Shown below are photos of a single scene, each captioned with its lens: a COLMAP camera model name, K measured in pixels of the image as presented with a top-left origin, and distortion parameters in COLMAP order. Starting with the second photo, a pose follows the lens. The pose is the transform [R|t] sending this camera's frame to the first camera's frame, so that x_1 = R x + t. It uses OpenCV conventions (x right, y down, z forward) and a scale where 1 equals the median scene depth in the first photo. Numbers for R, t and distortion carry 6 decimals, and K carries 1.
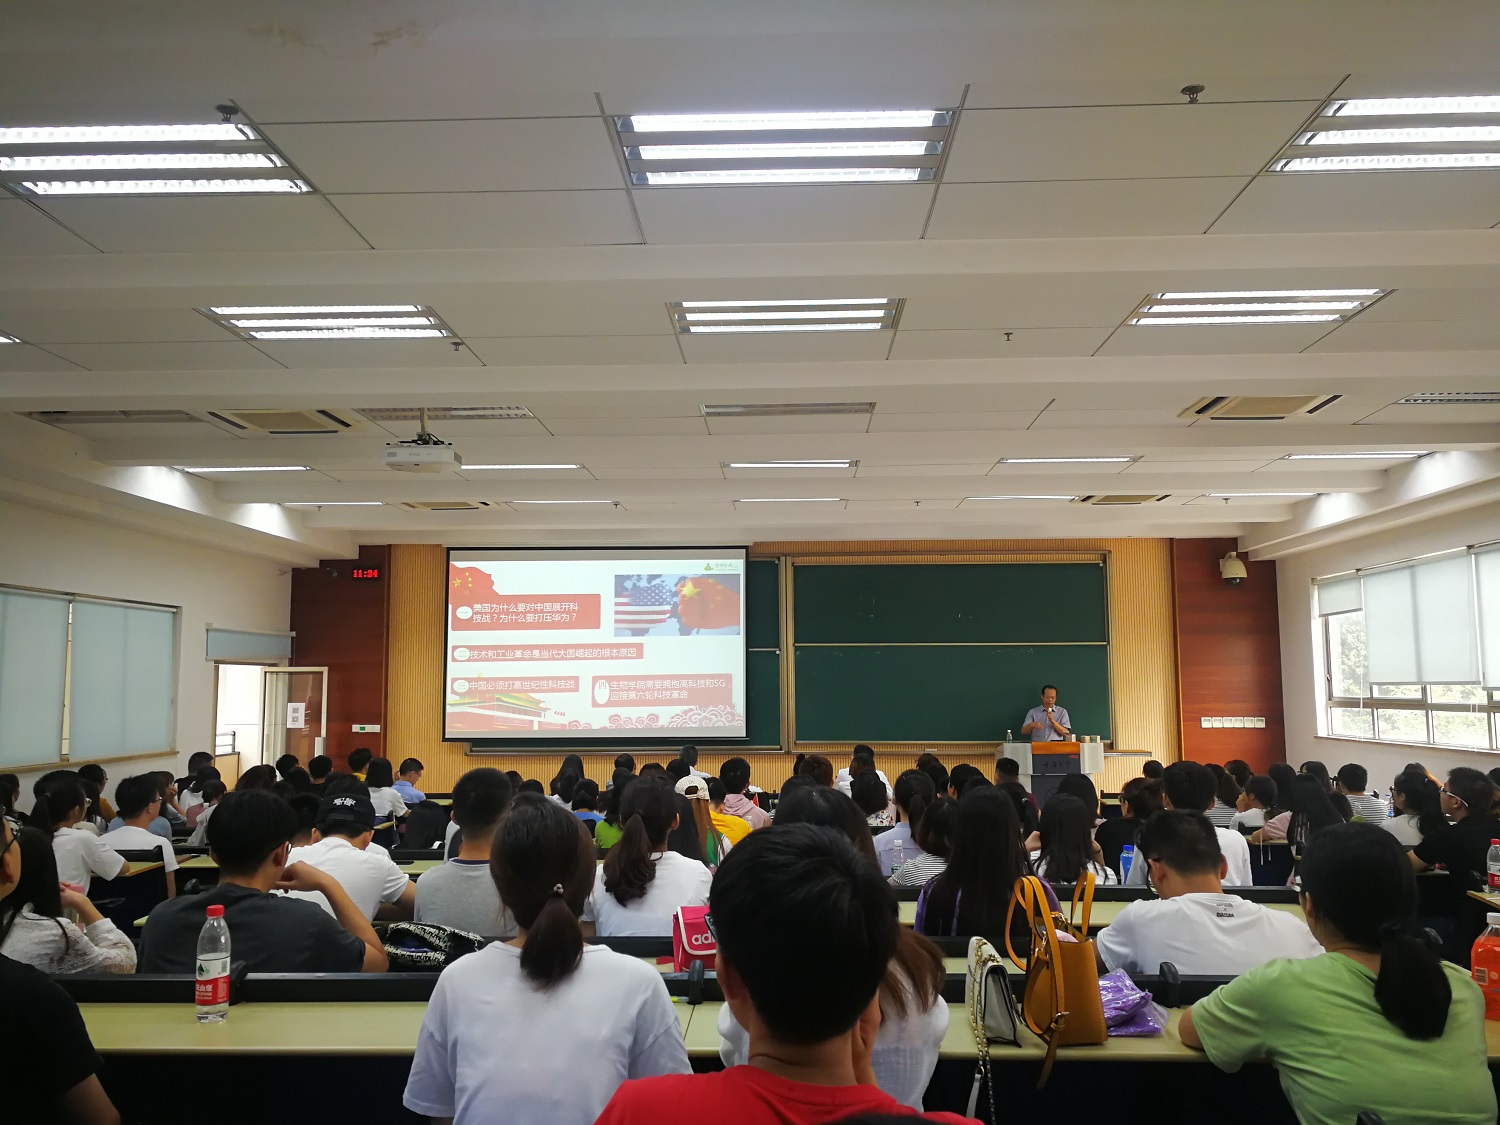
lens RADIAL K [[1185.0, 0, 760.9], [0, 1185.0, 569.8], [0, 0, 1]] dist [0.056728, -0.004490]
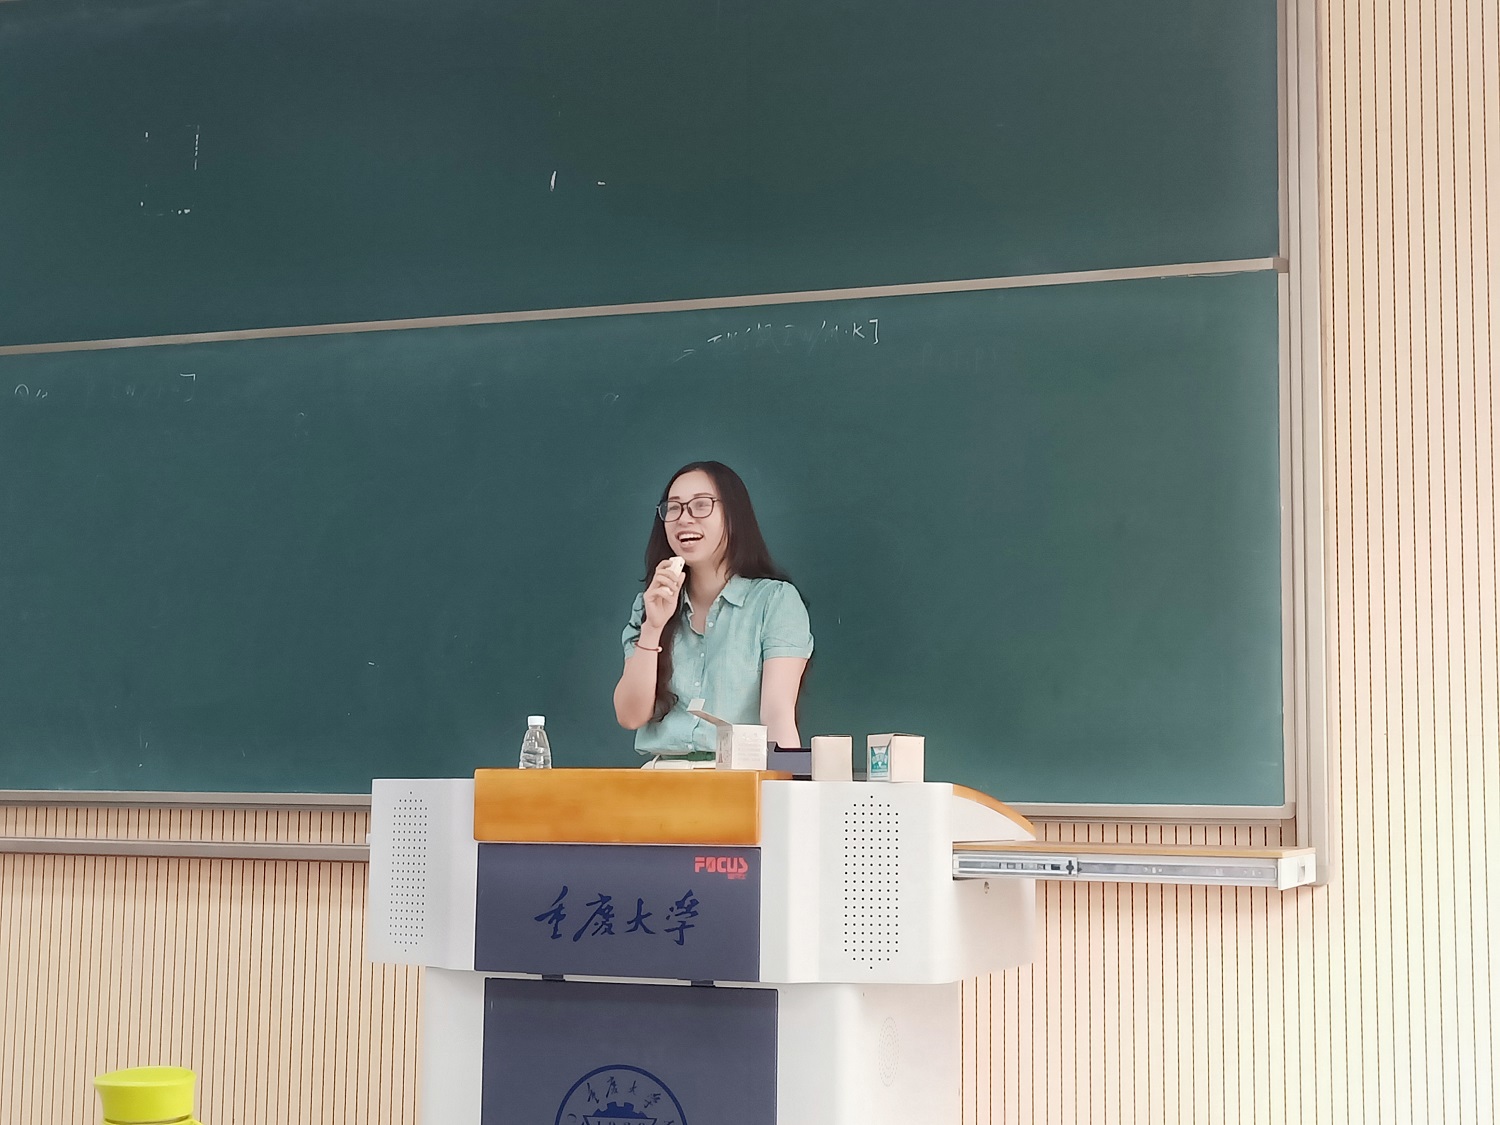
lens RADIAL K [[2245.4, 0, 751.9], [0, 2245.4, 562.0], [0, 0, 1]] dist [0.031950, 0.000000]
pose [[0.952060, -0.013495, -0.305612, 0.319230], [0.009772, 0.999858, -0.013709, 0.110242], [0.305754, 0.010066, 0.952057, 0.658926]]
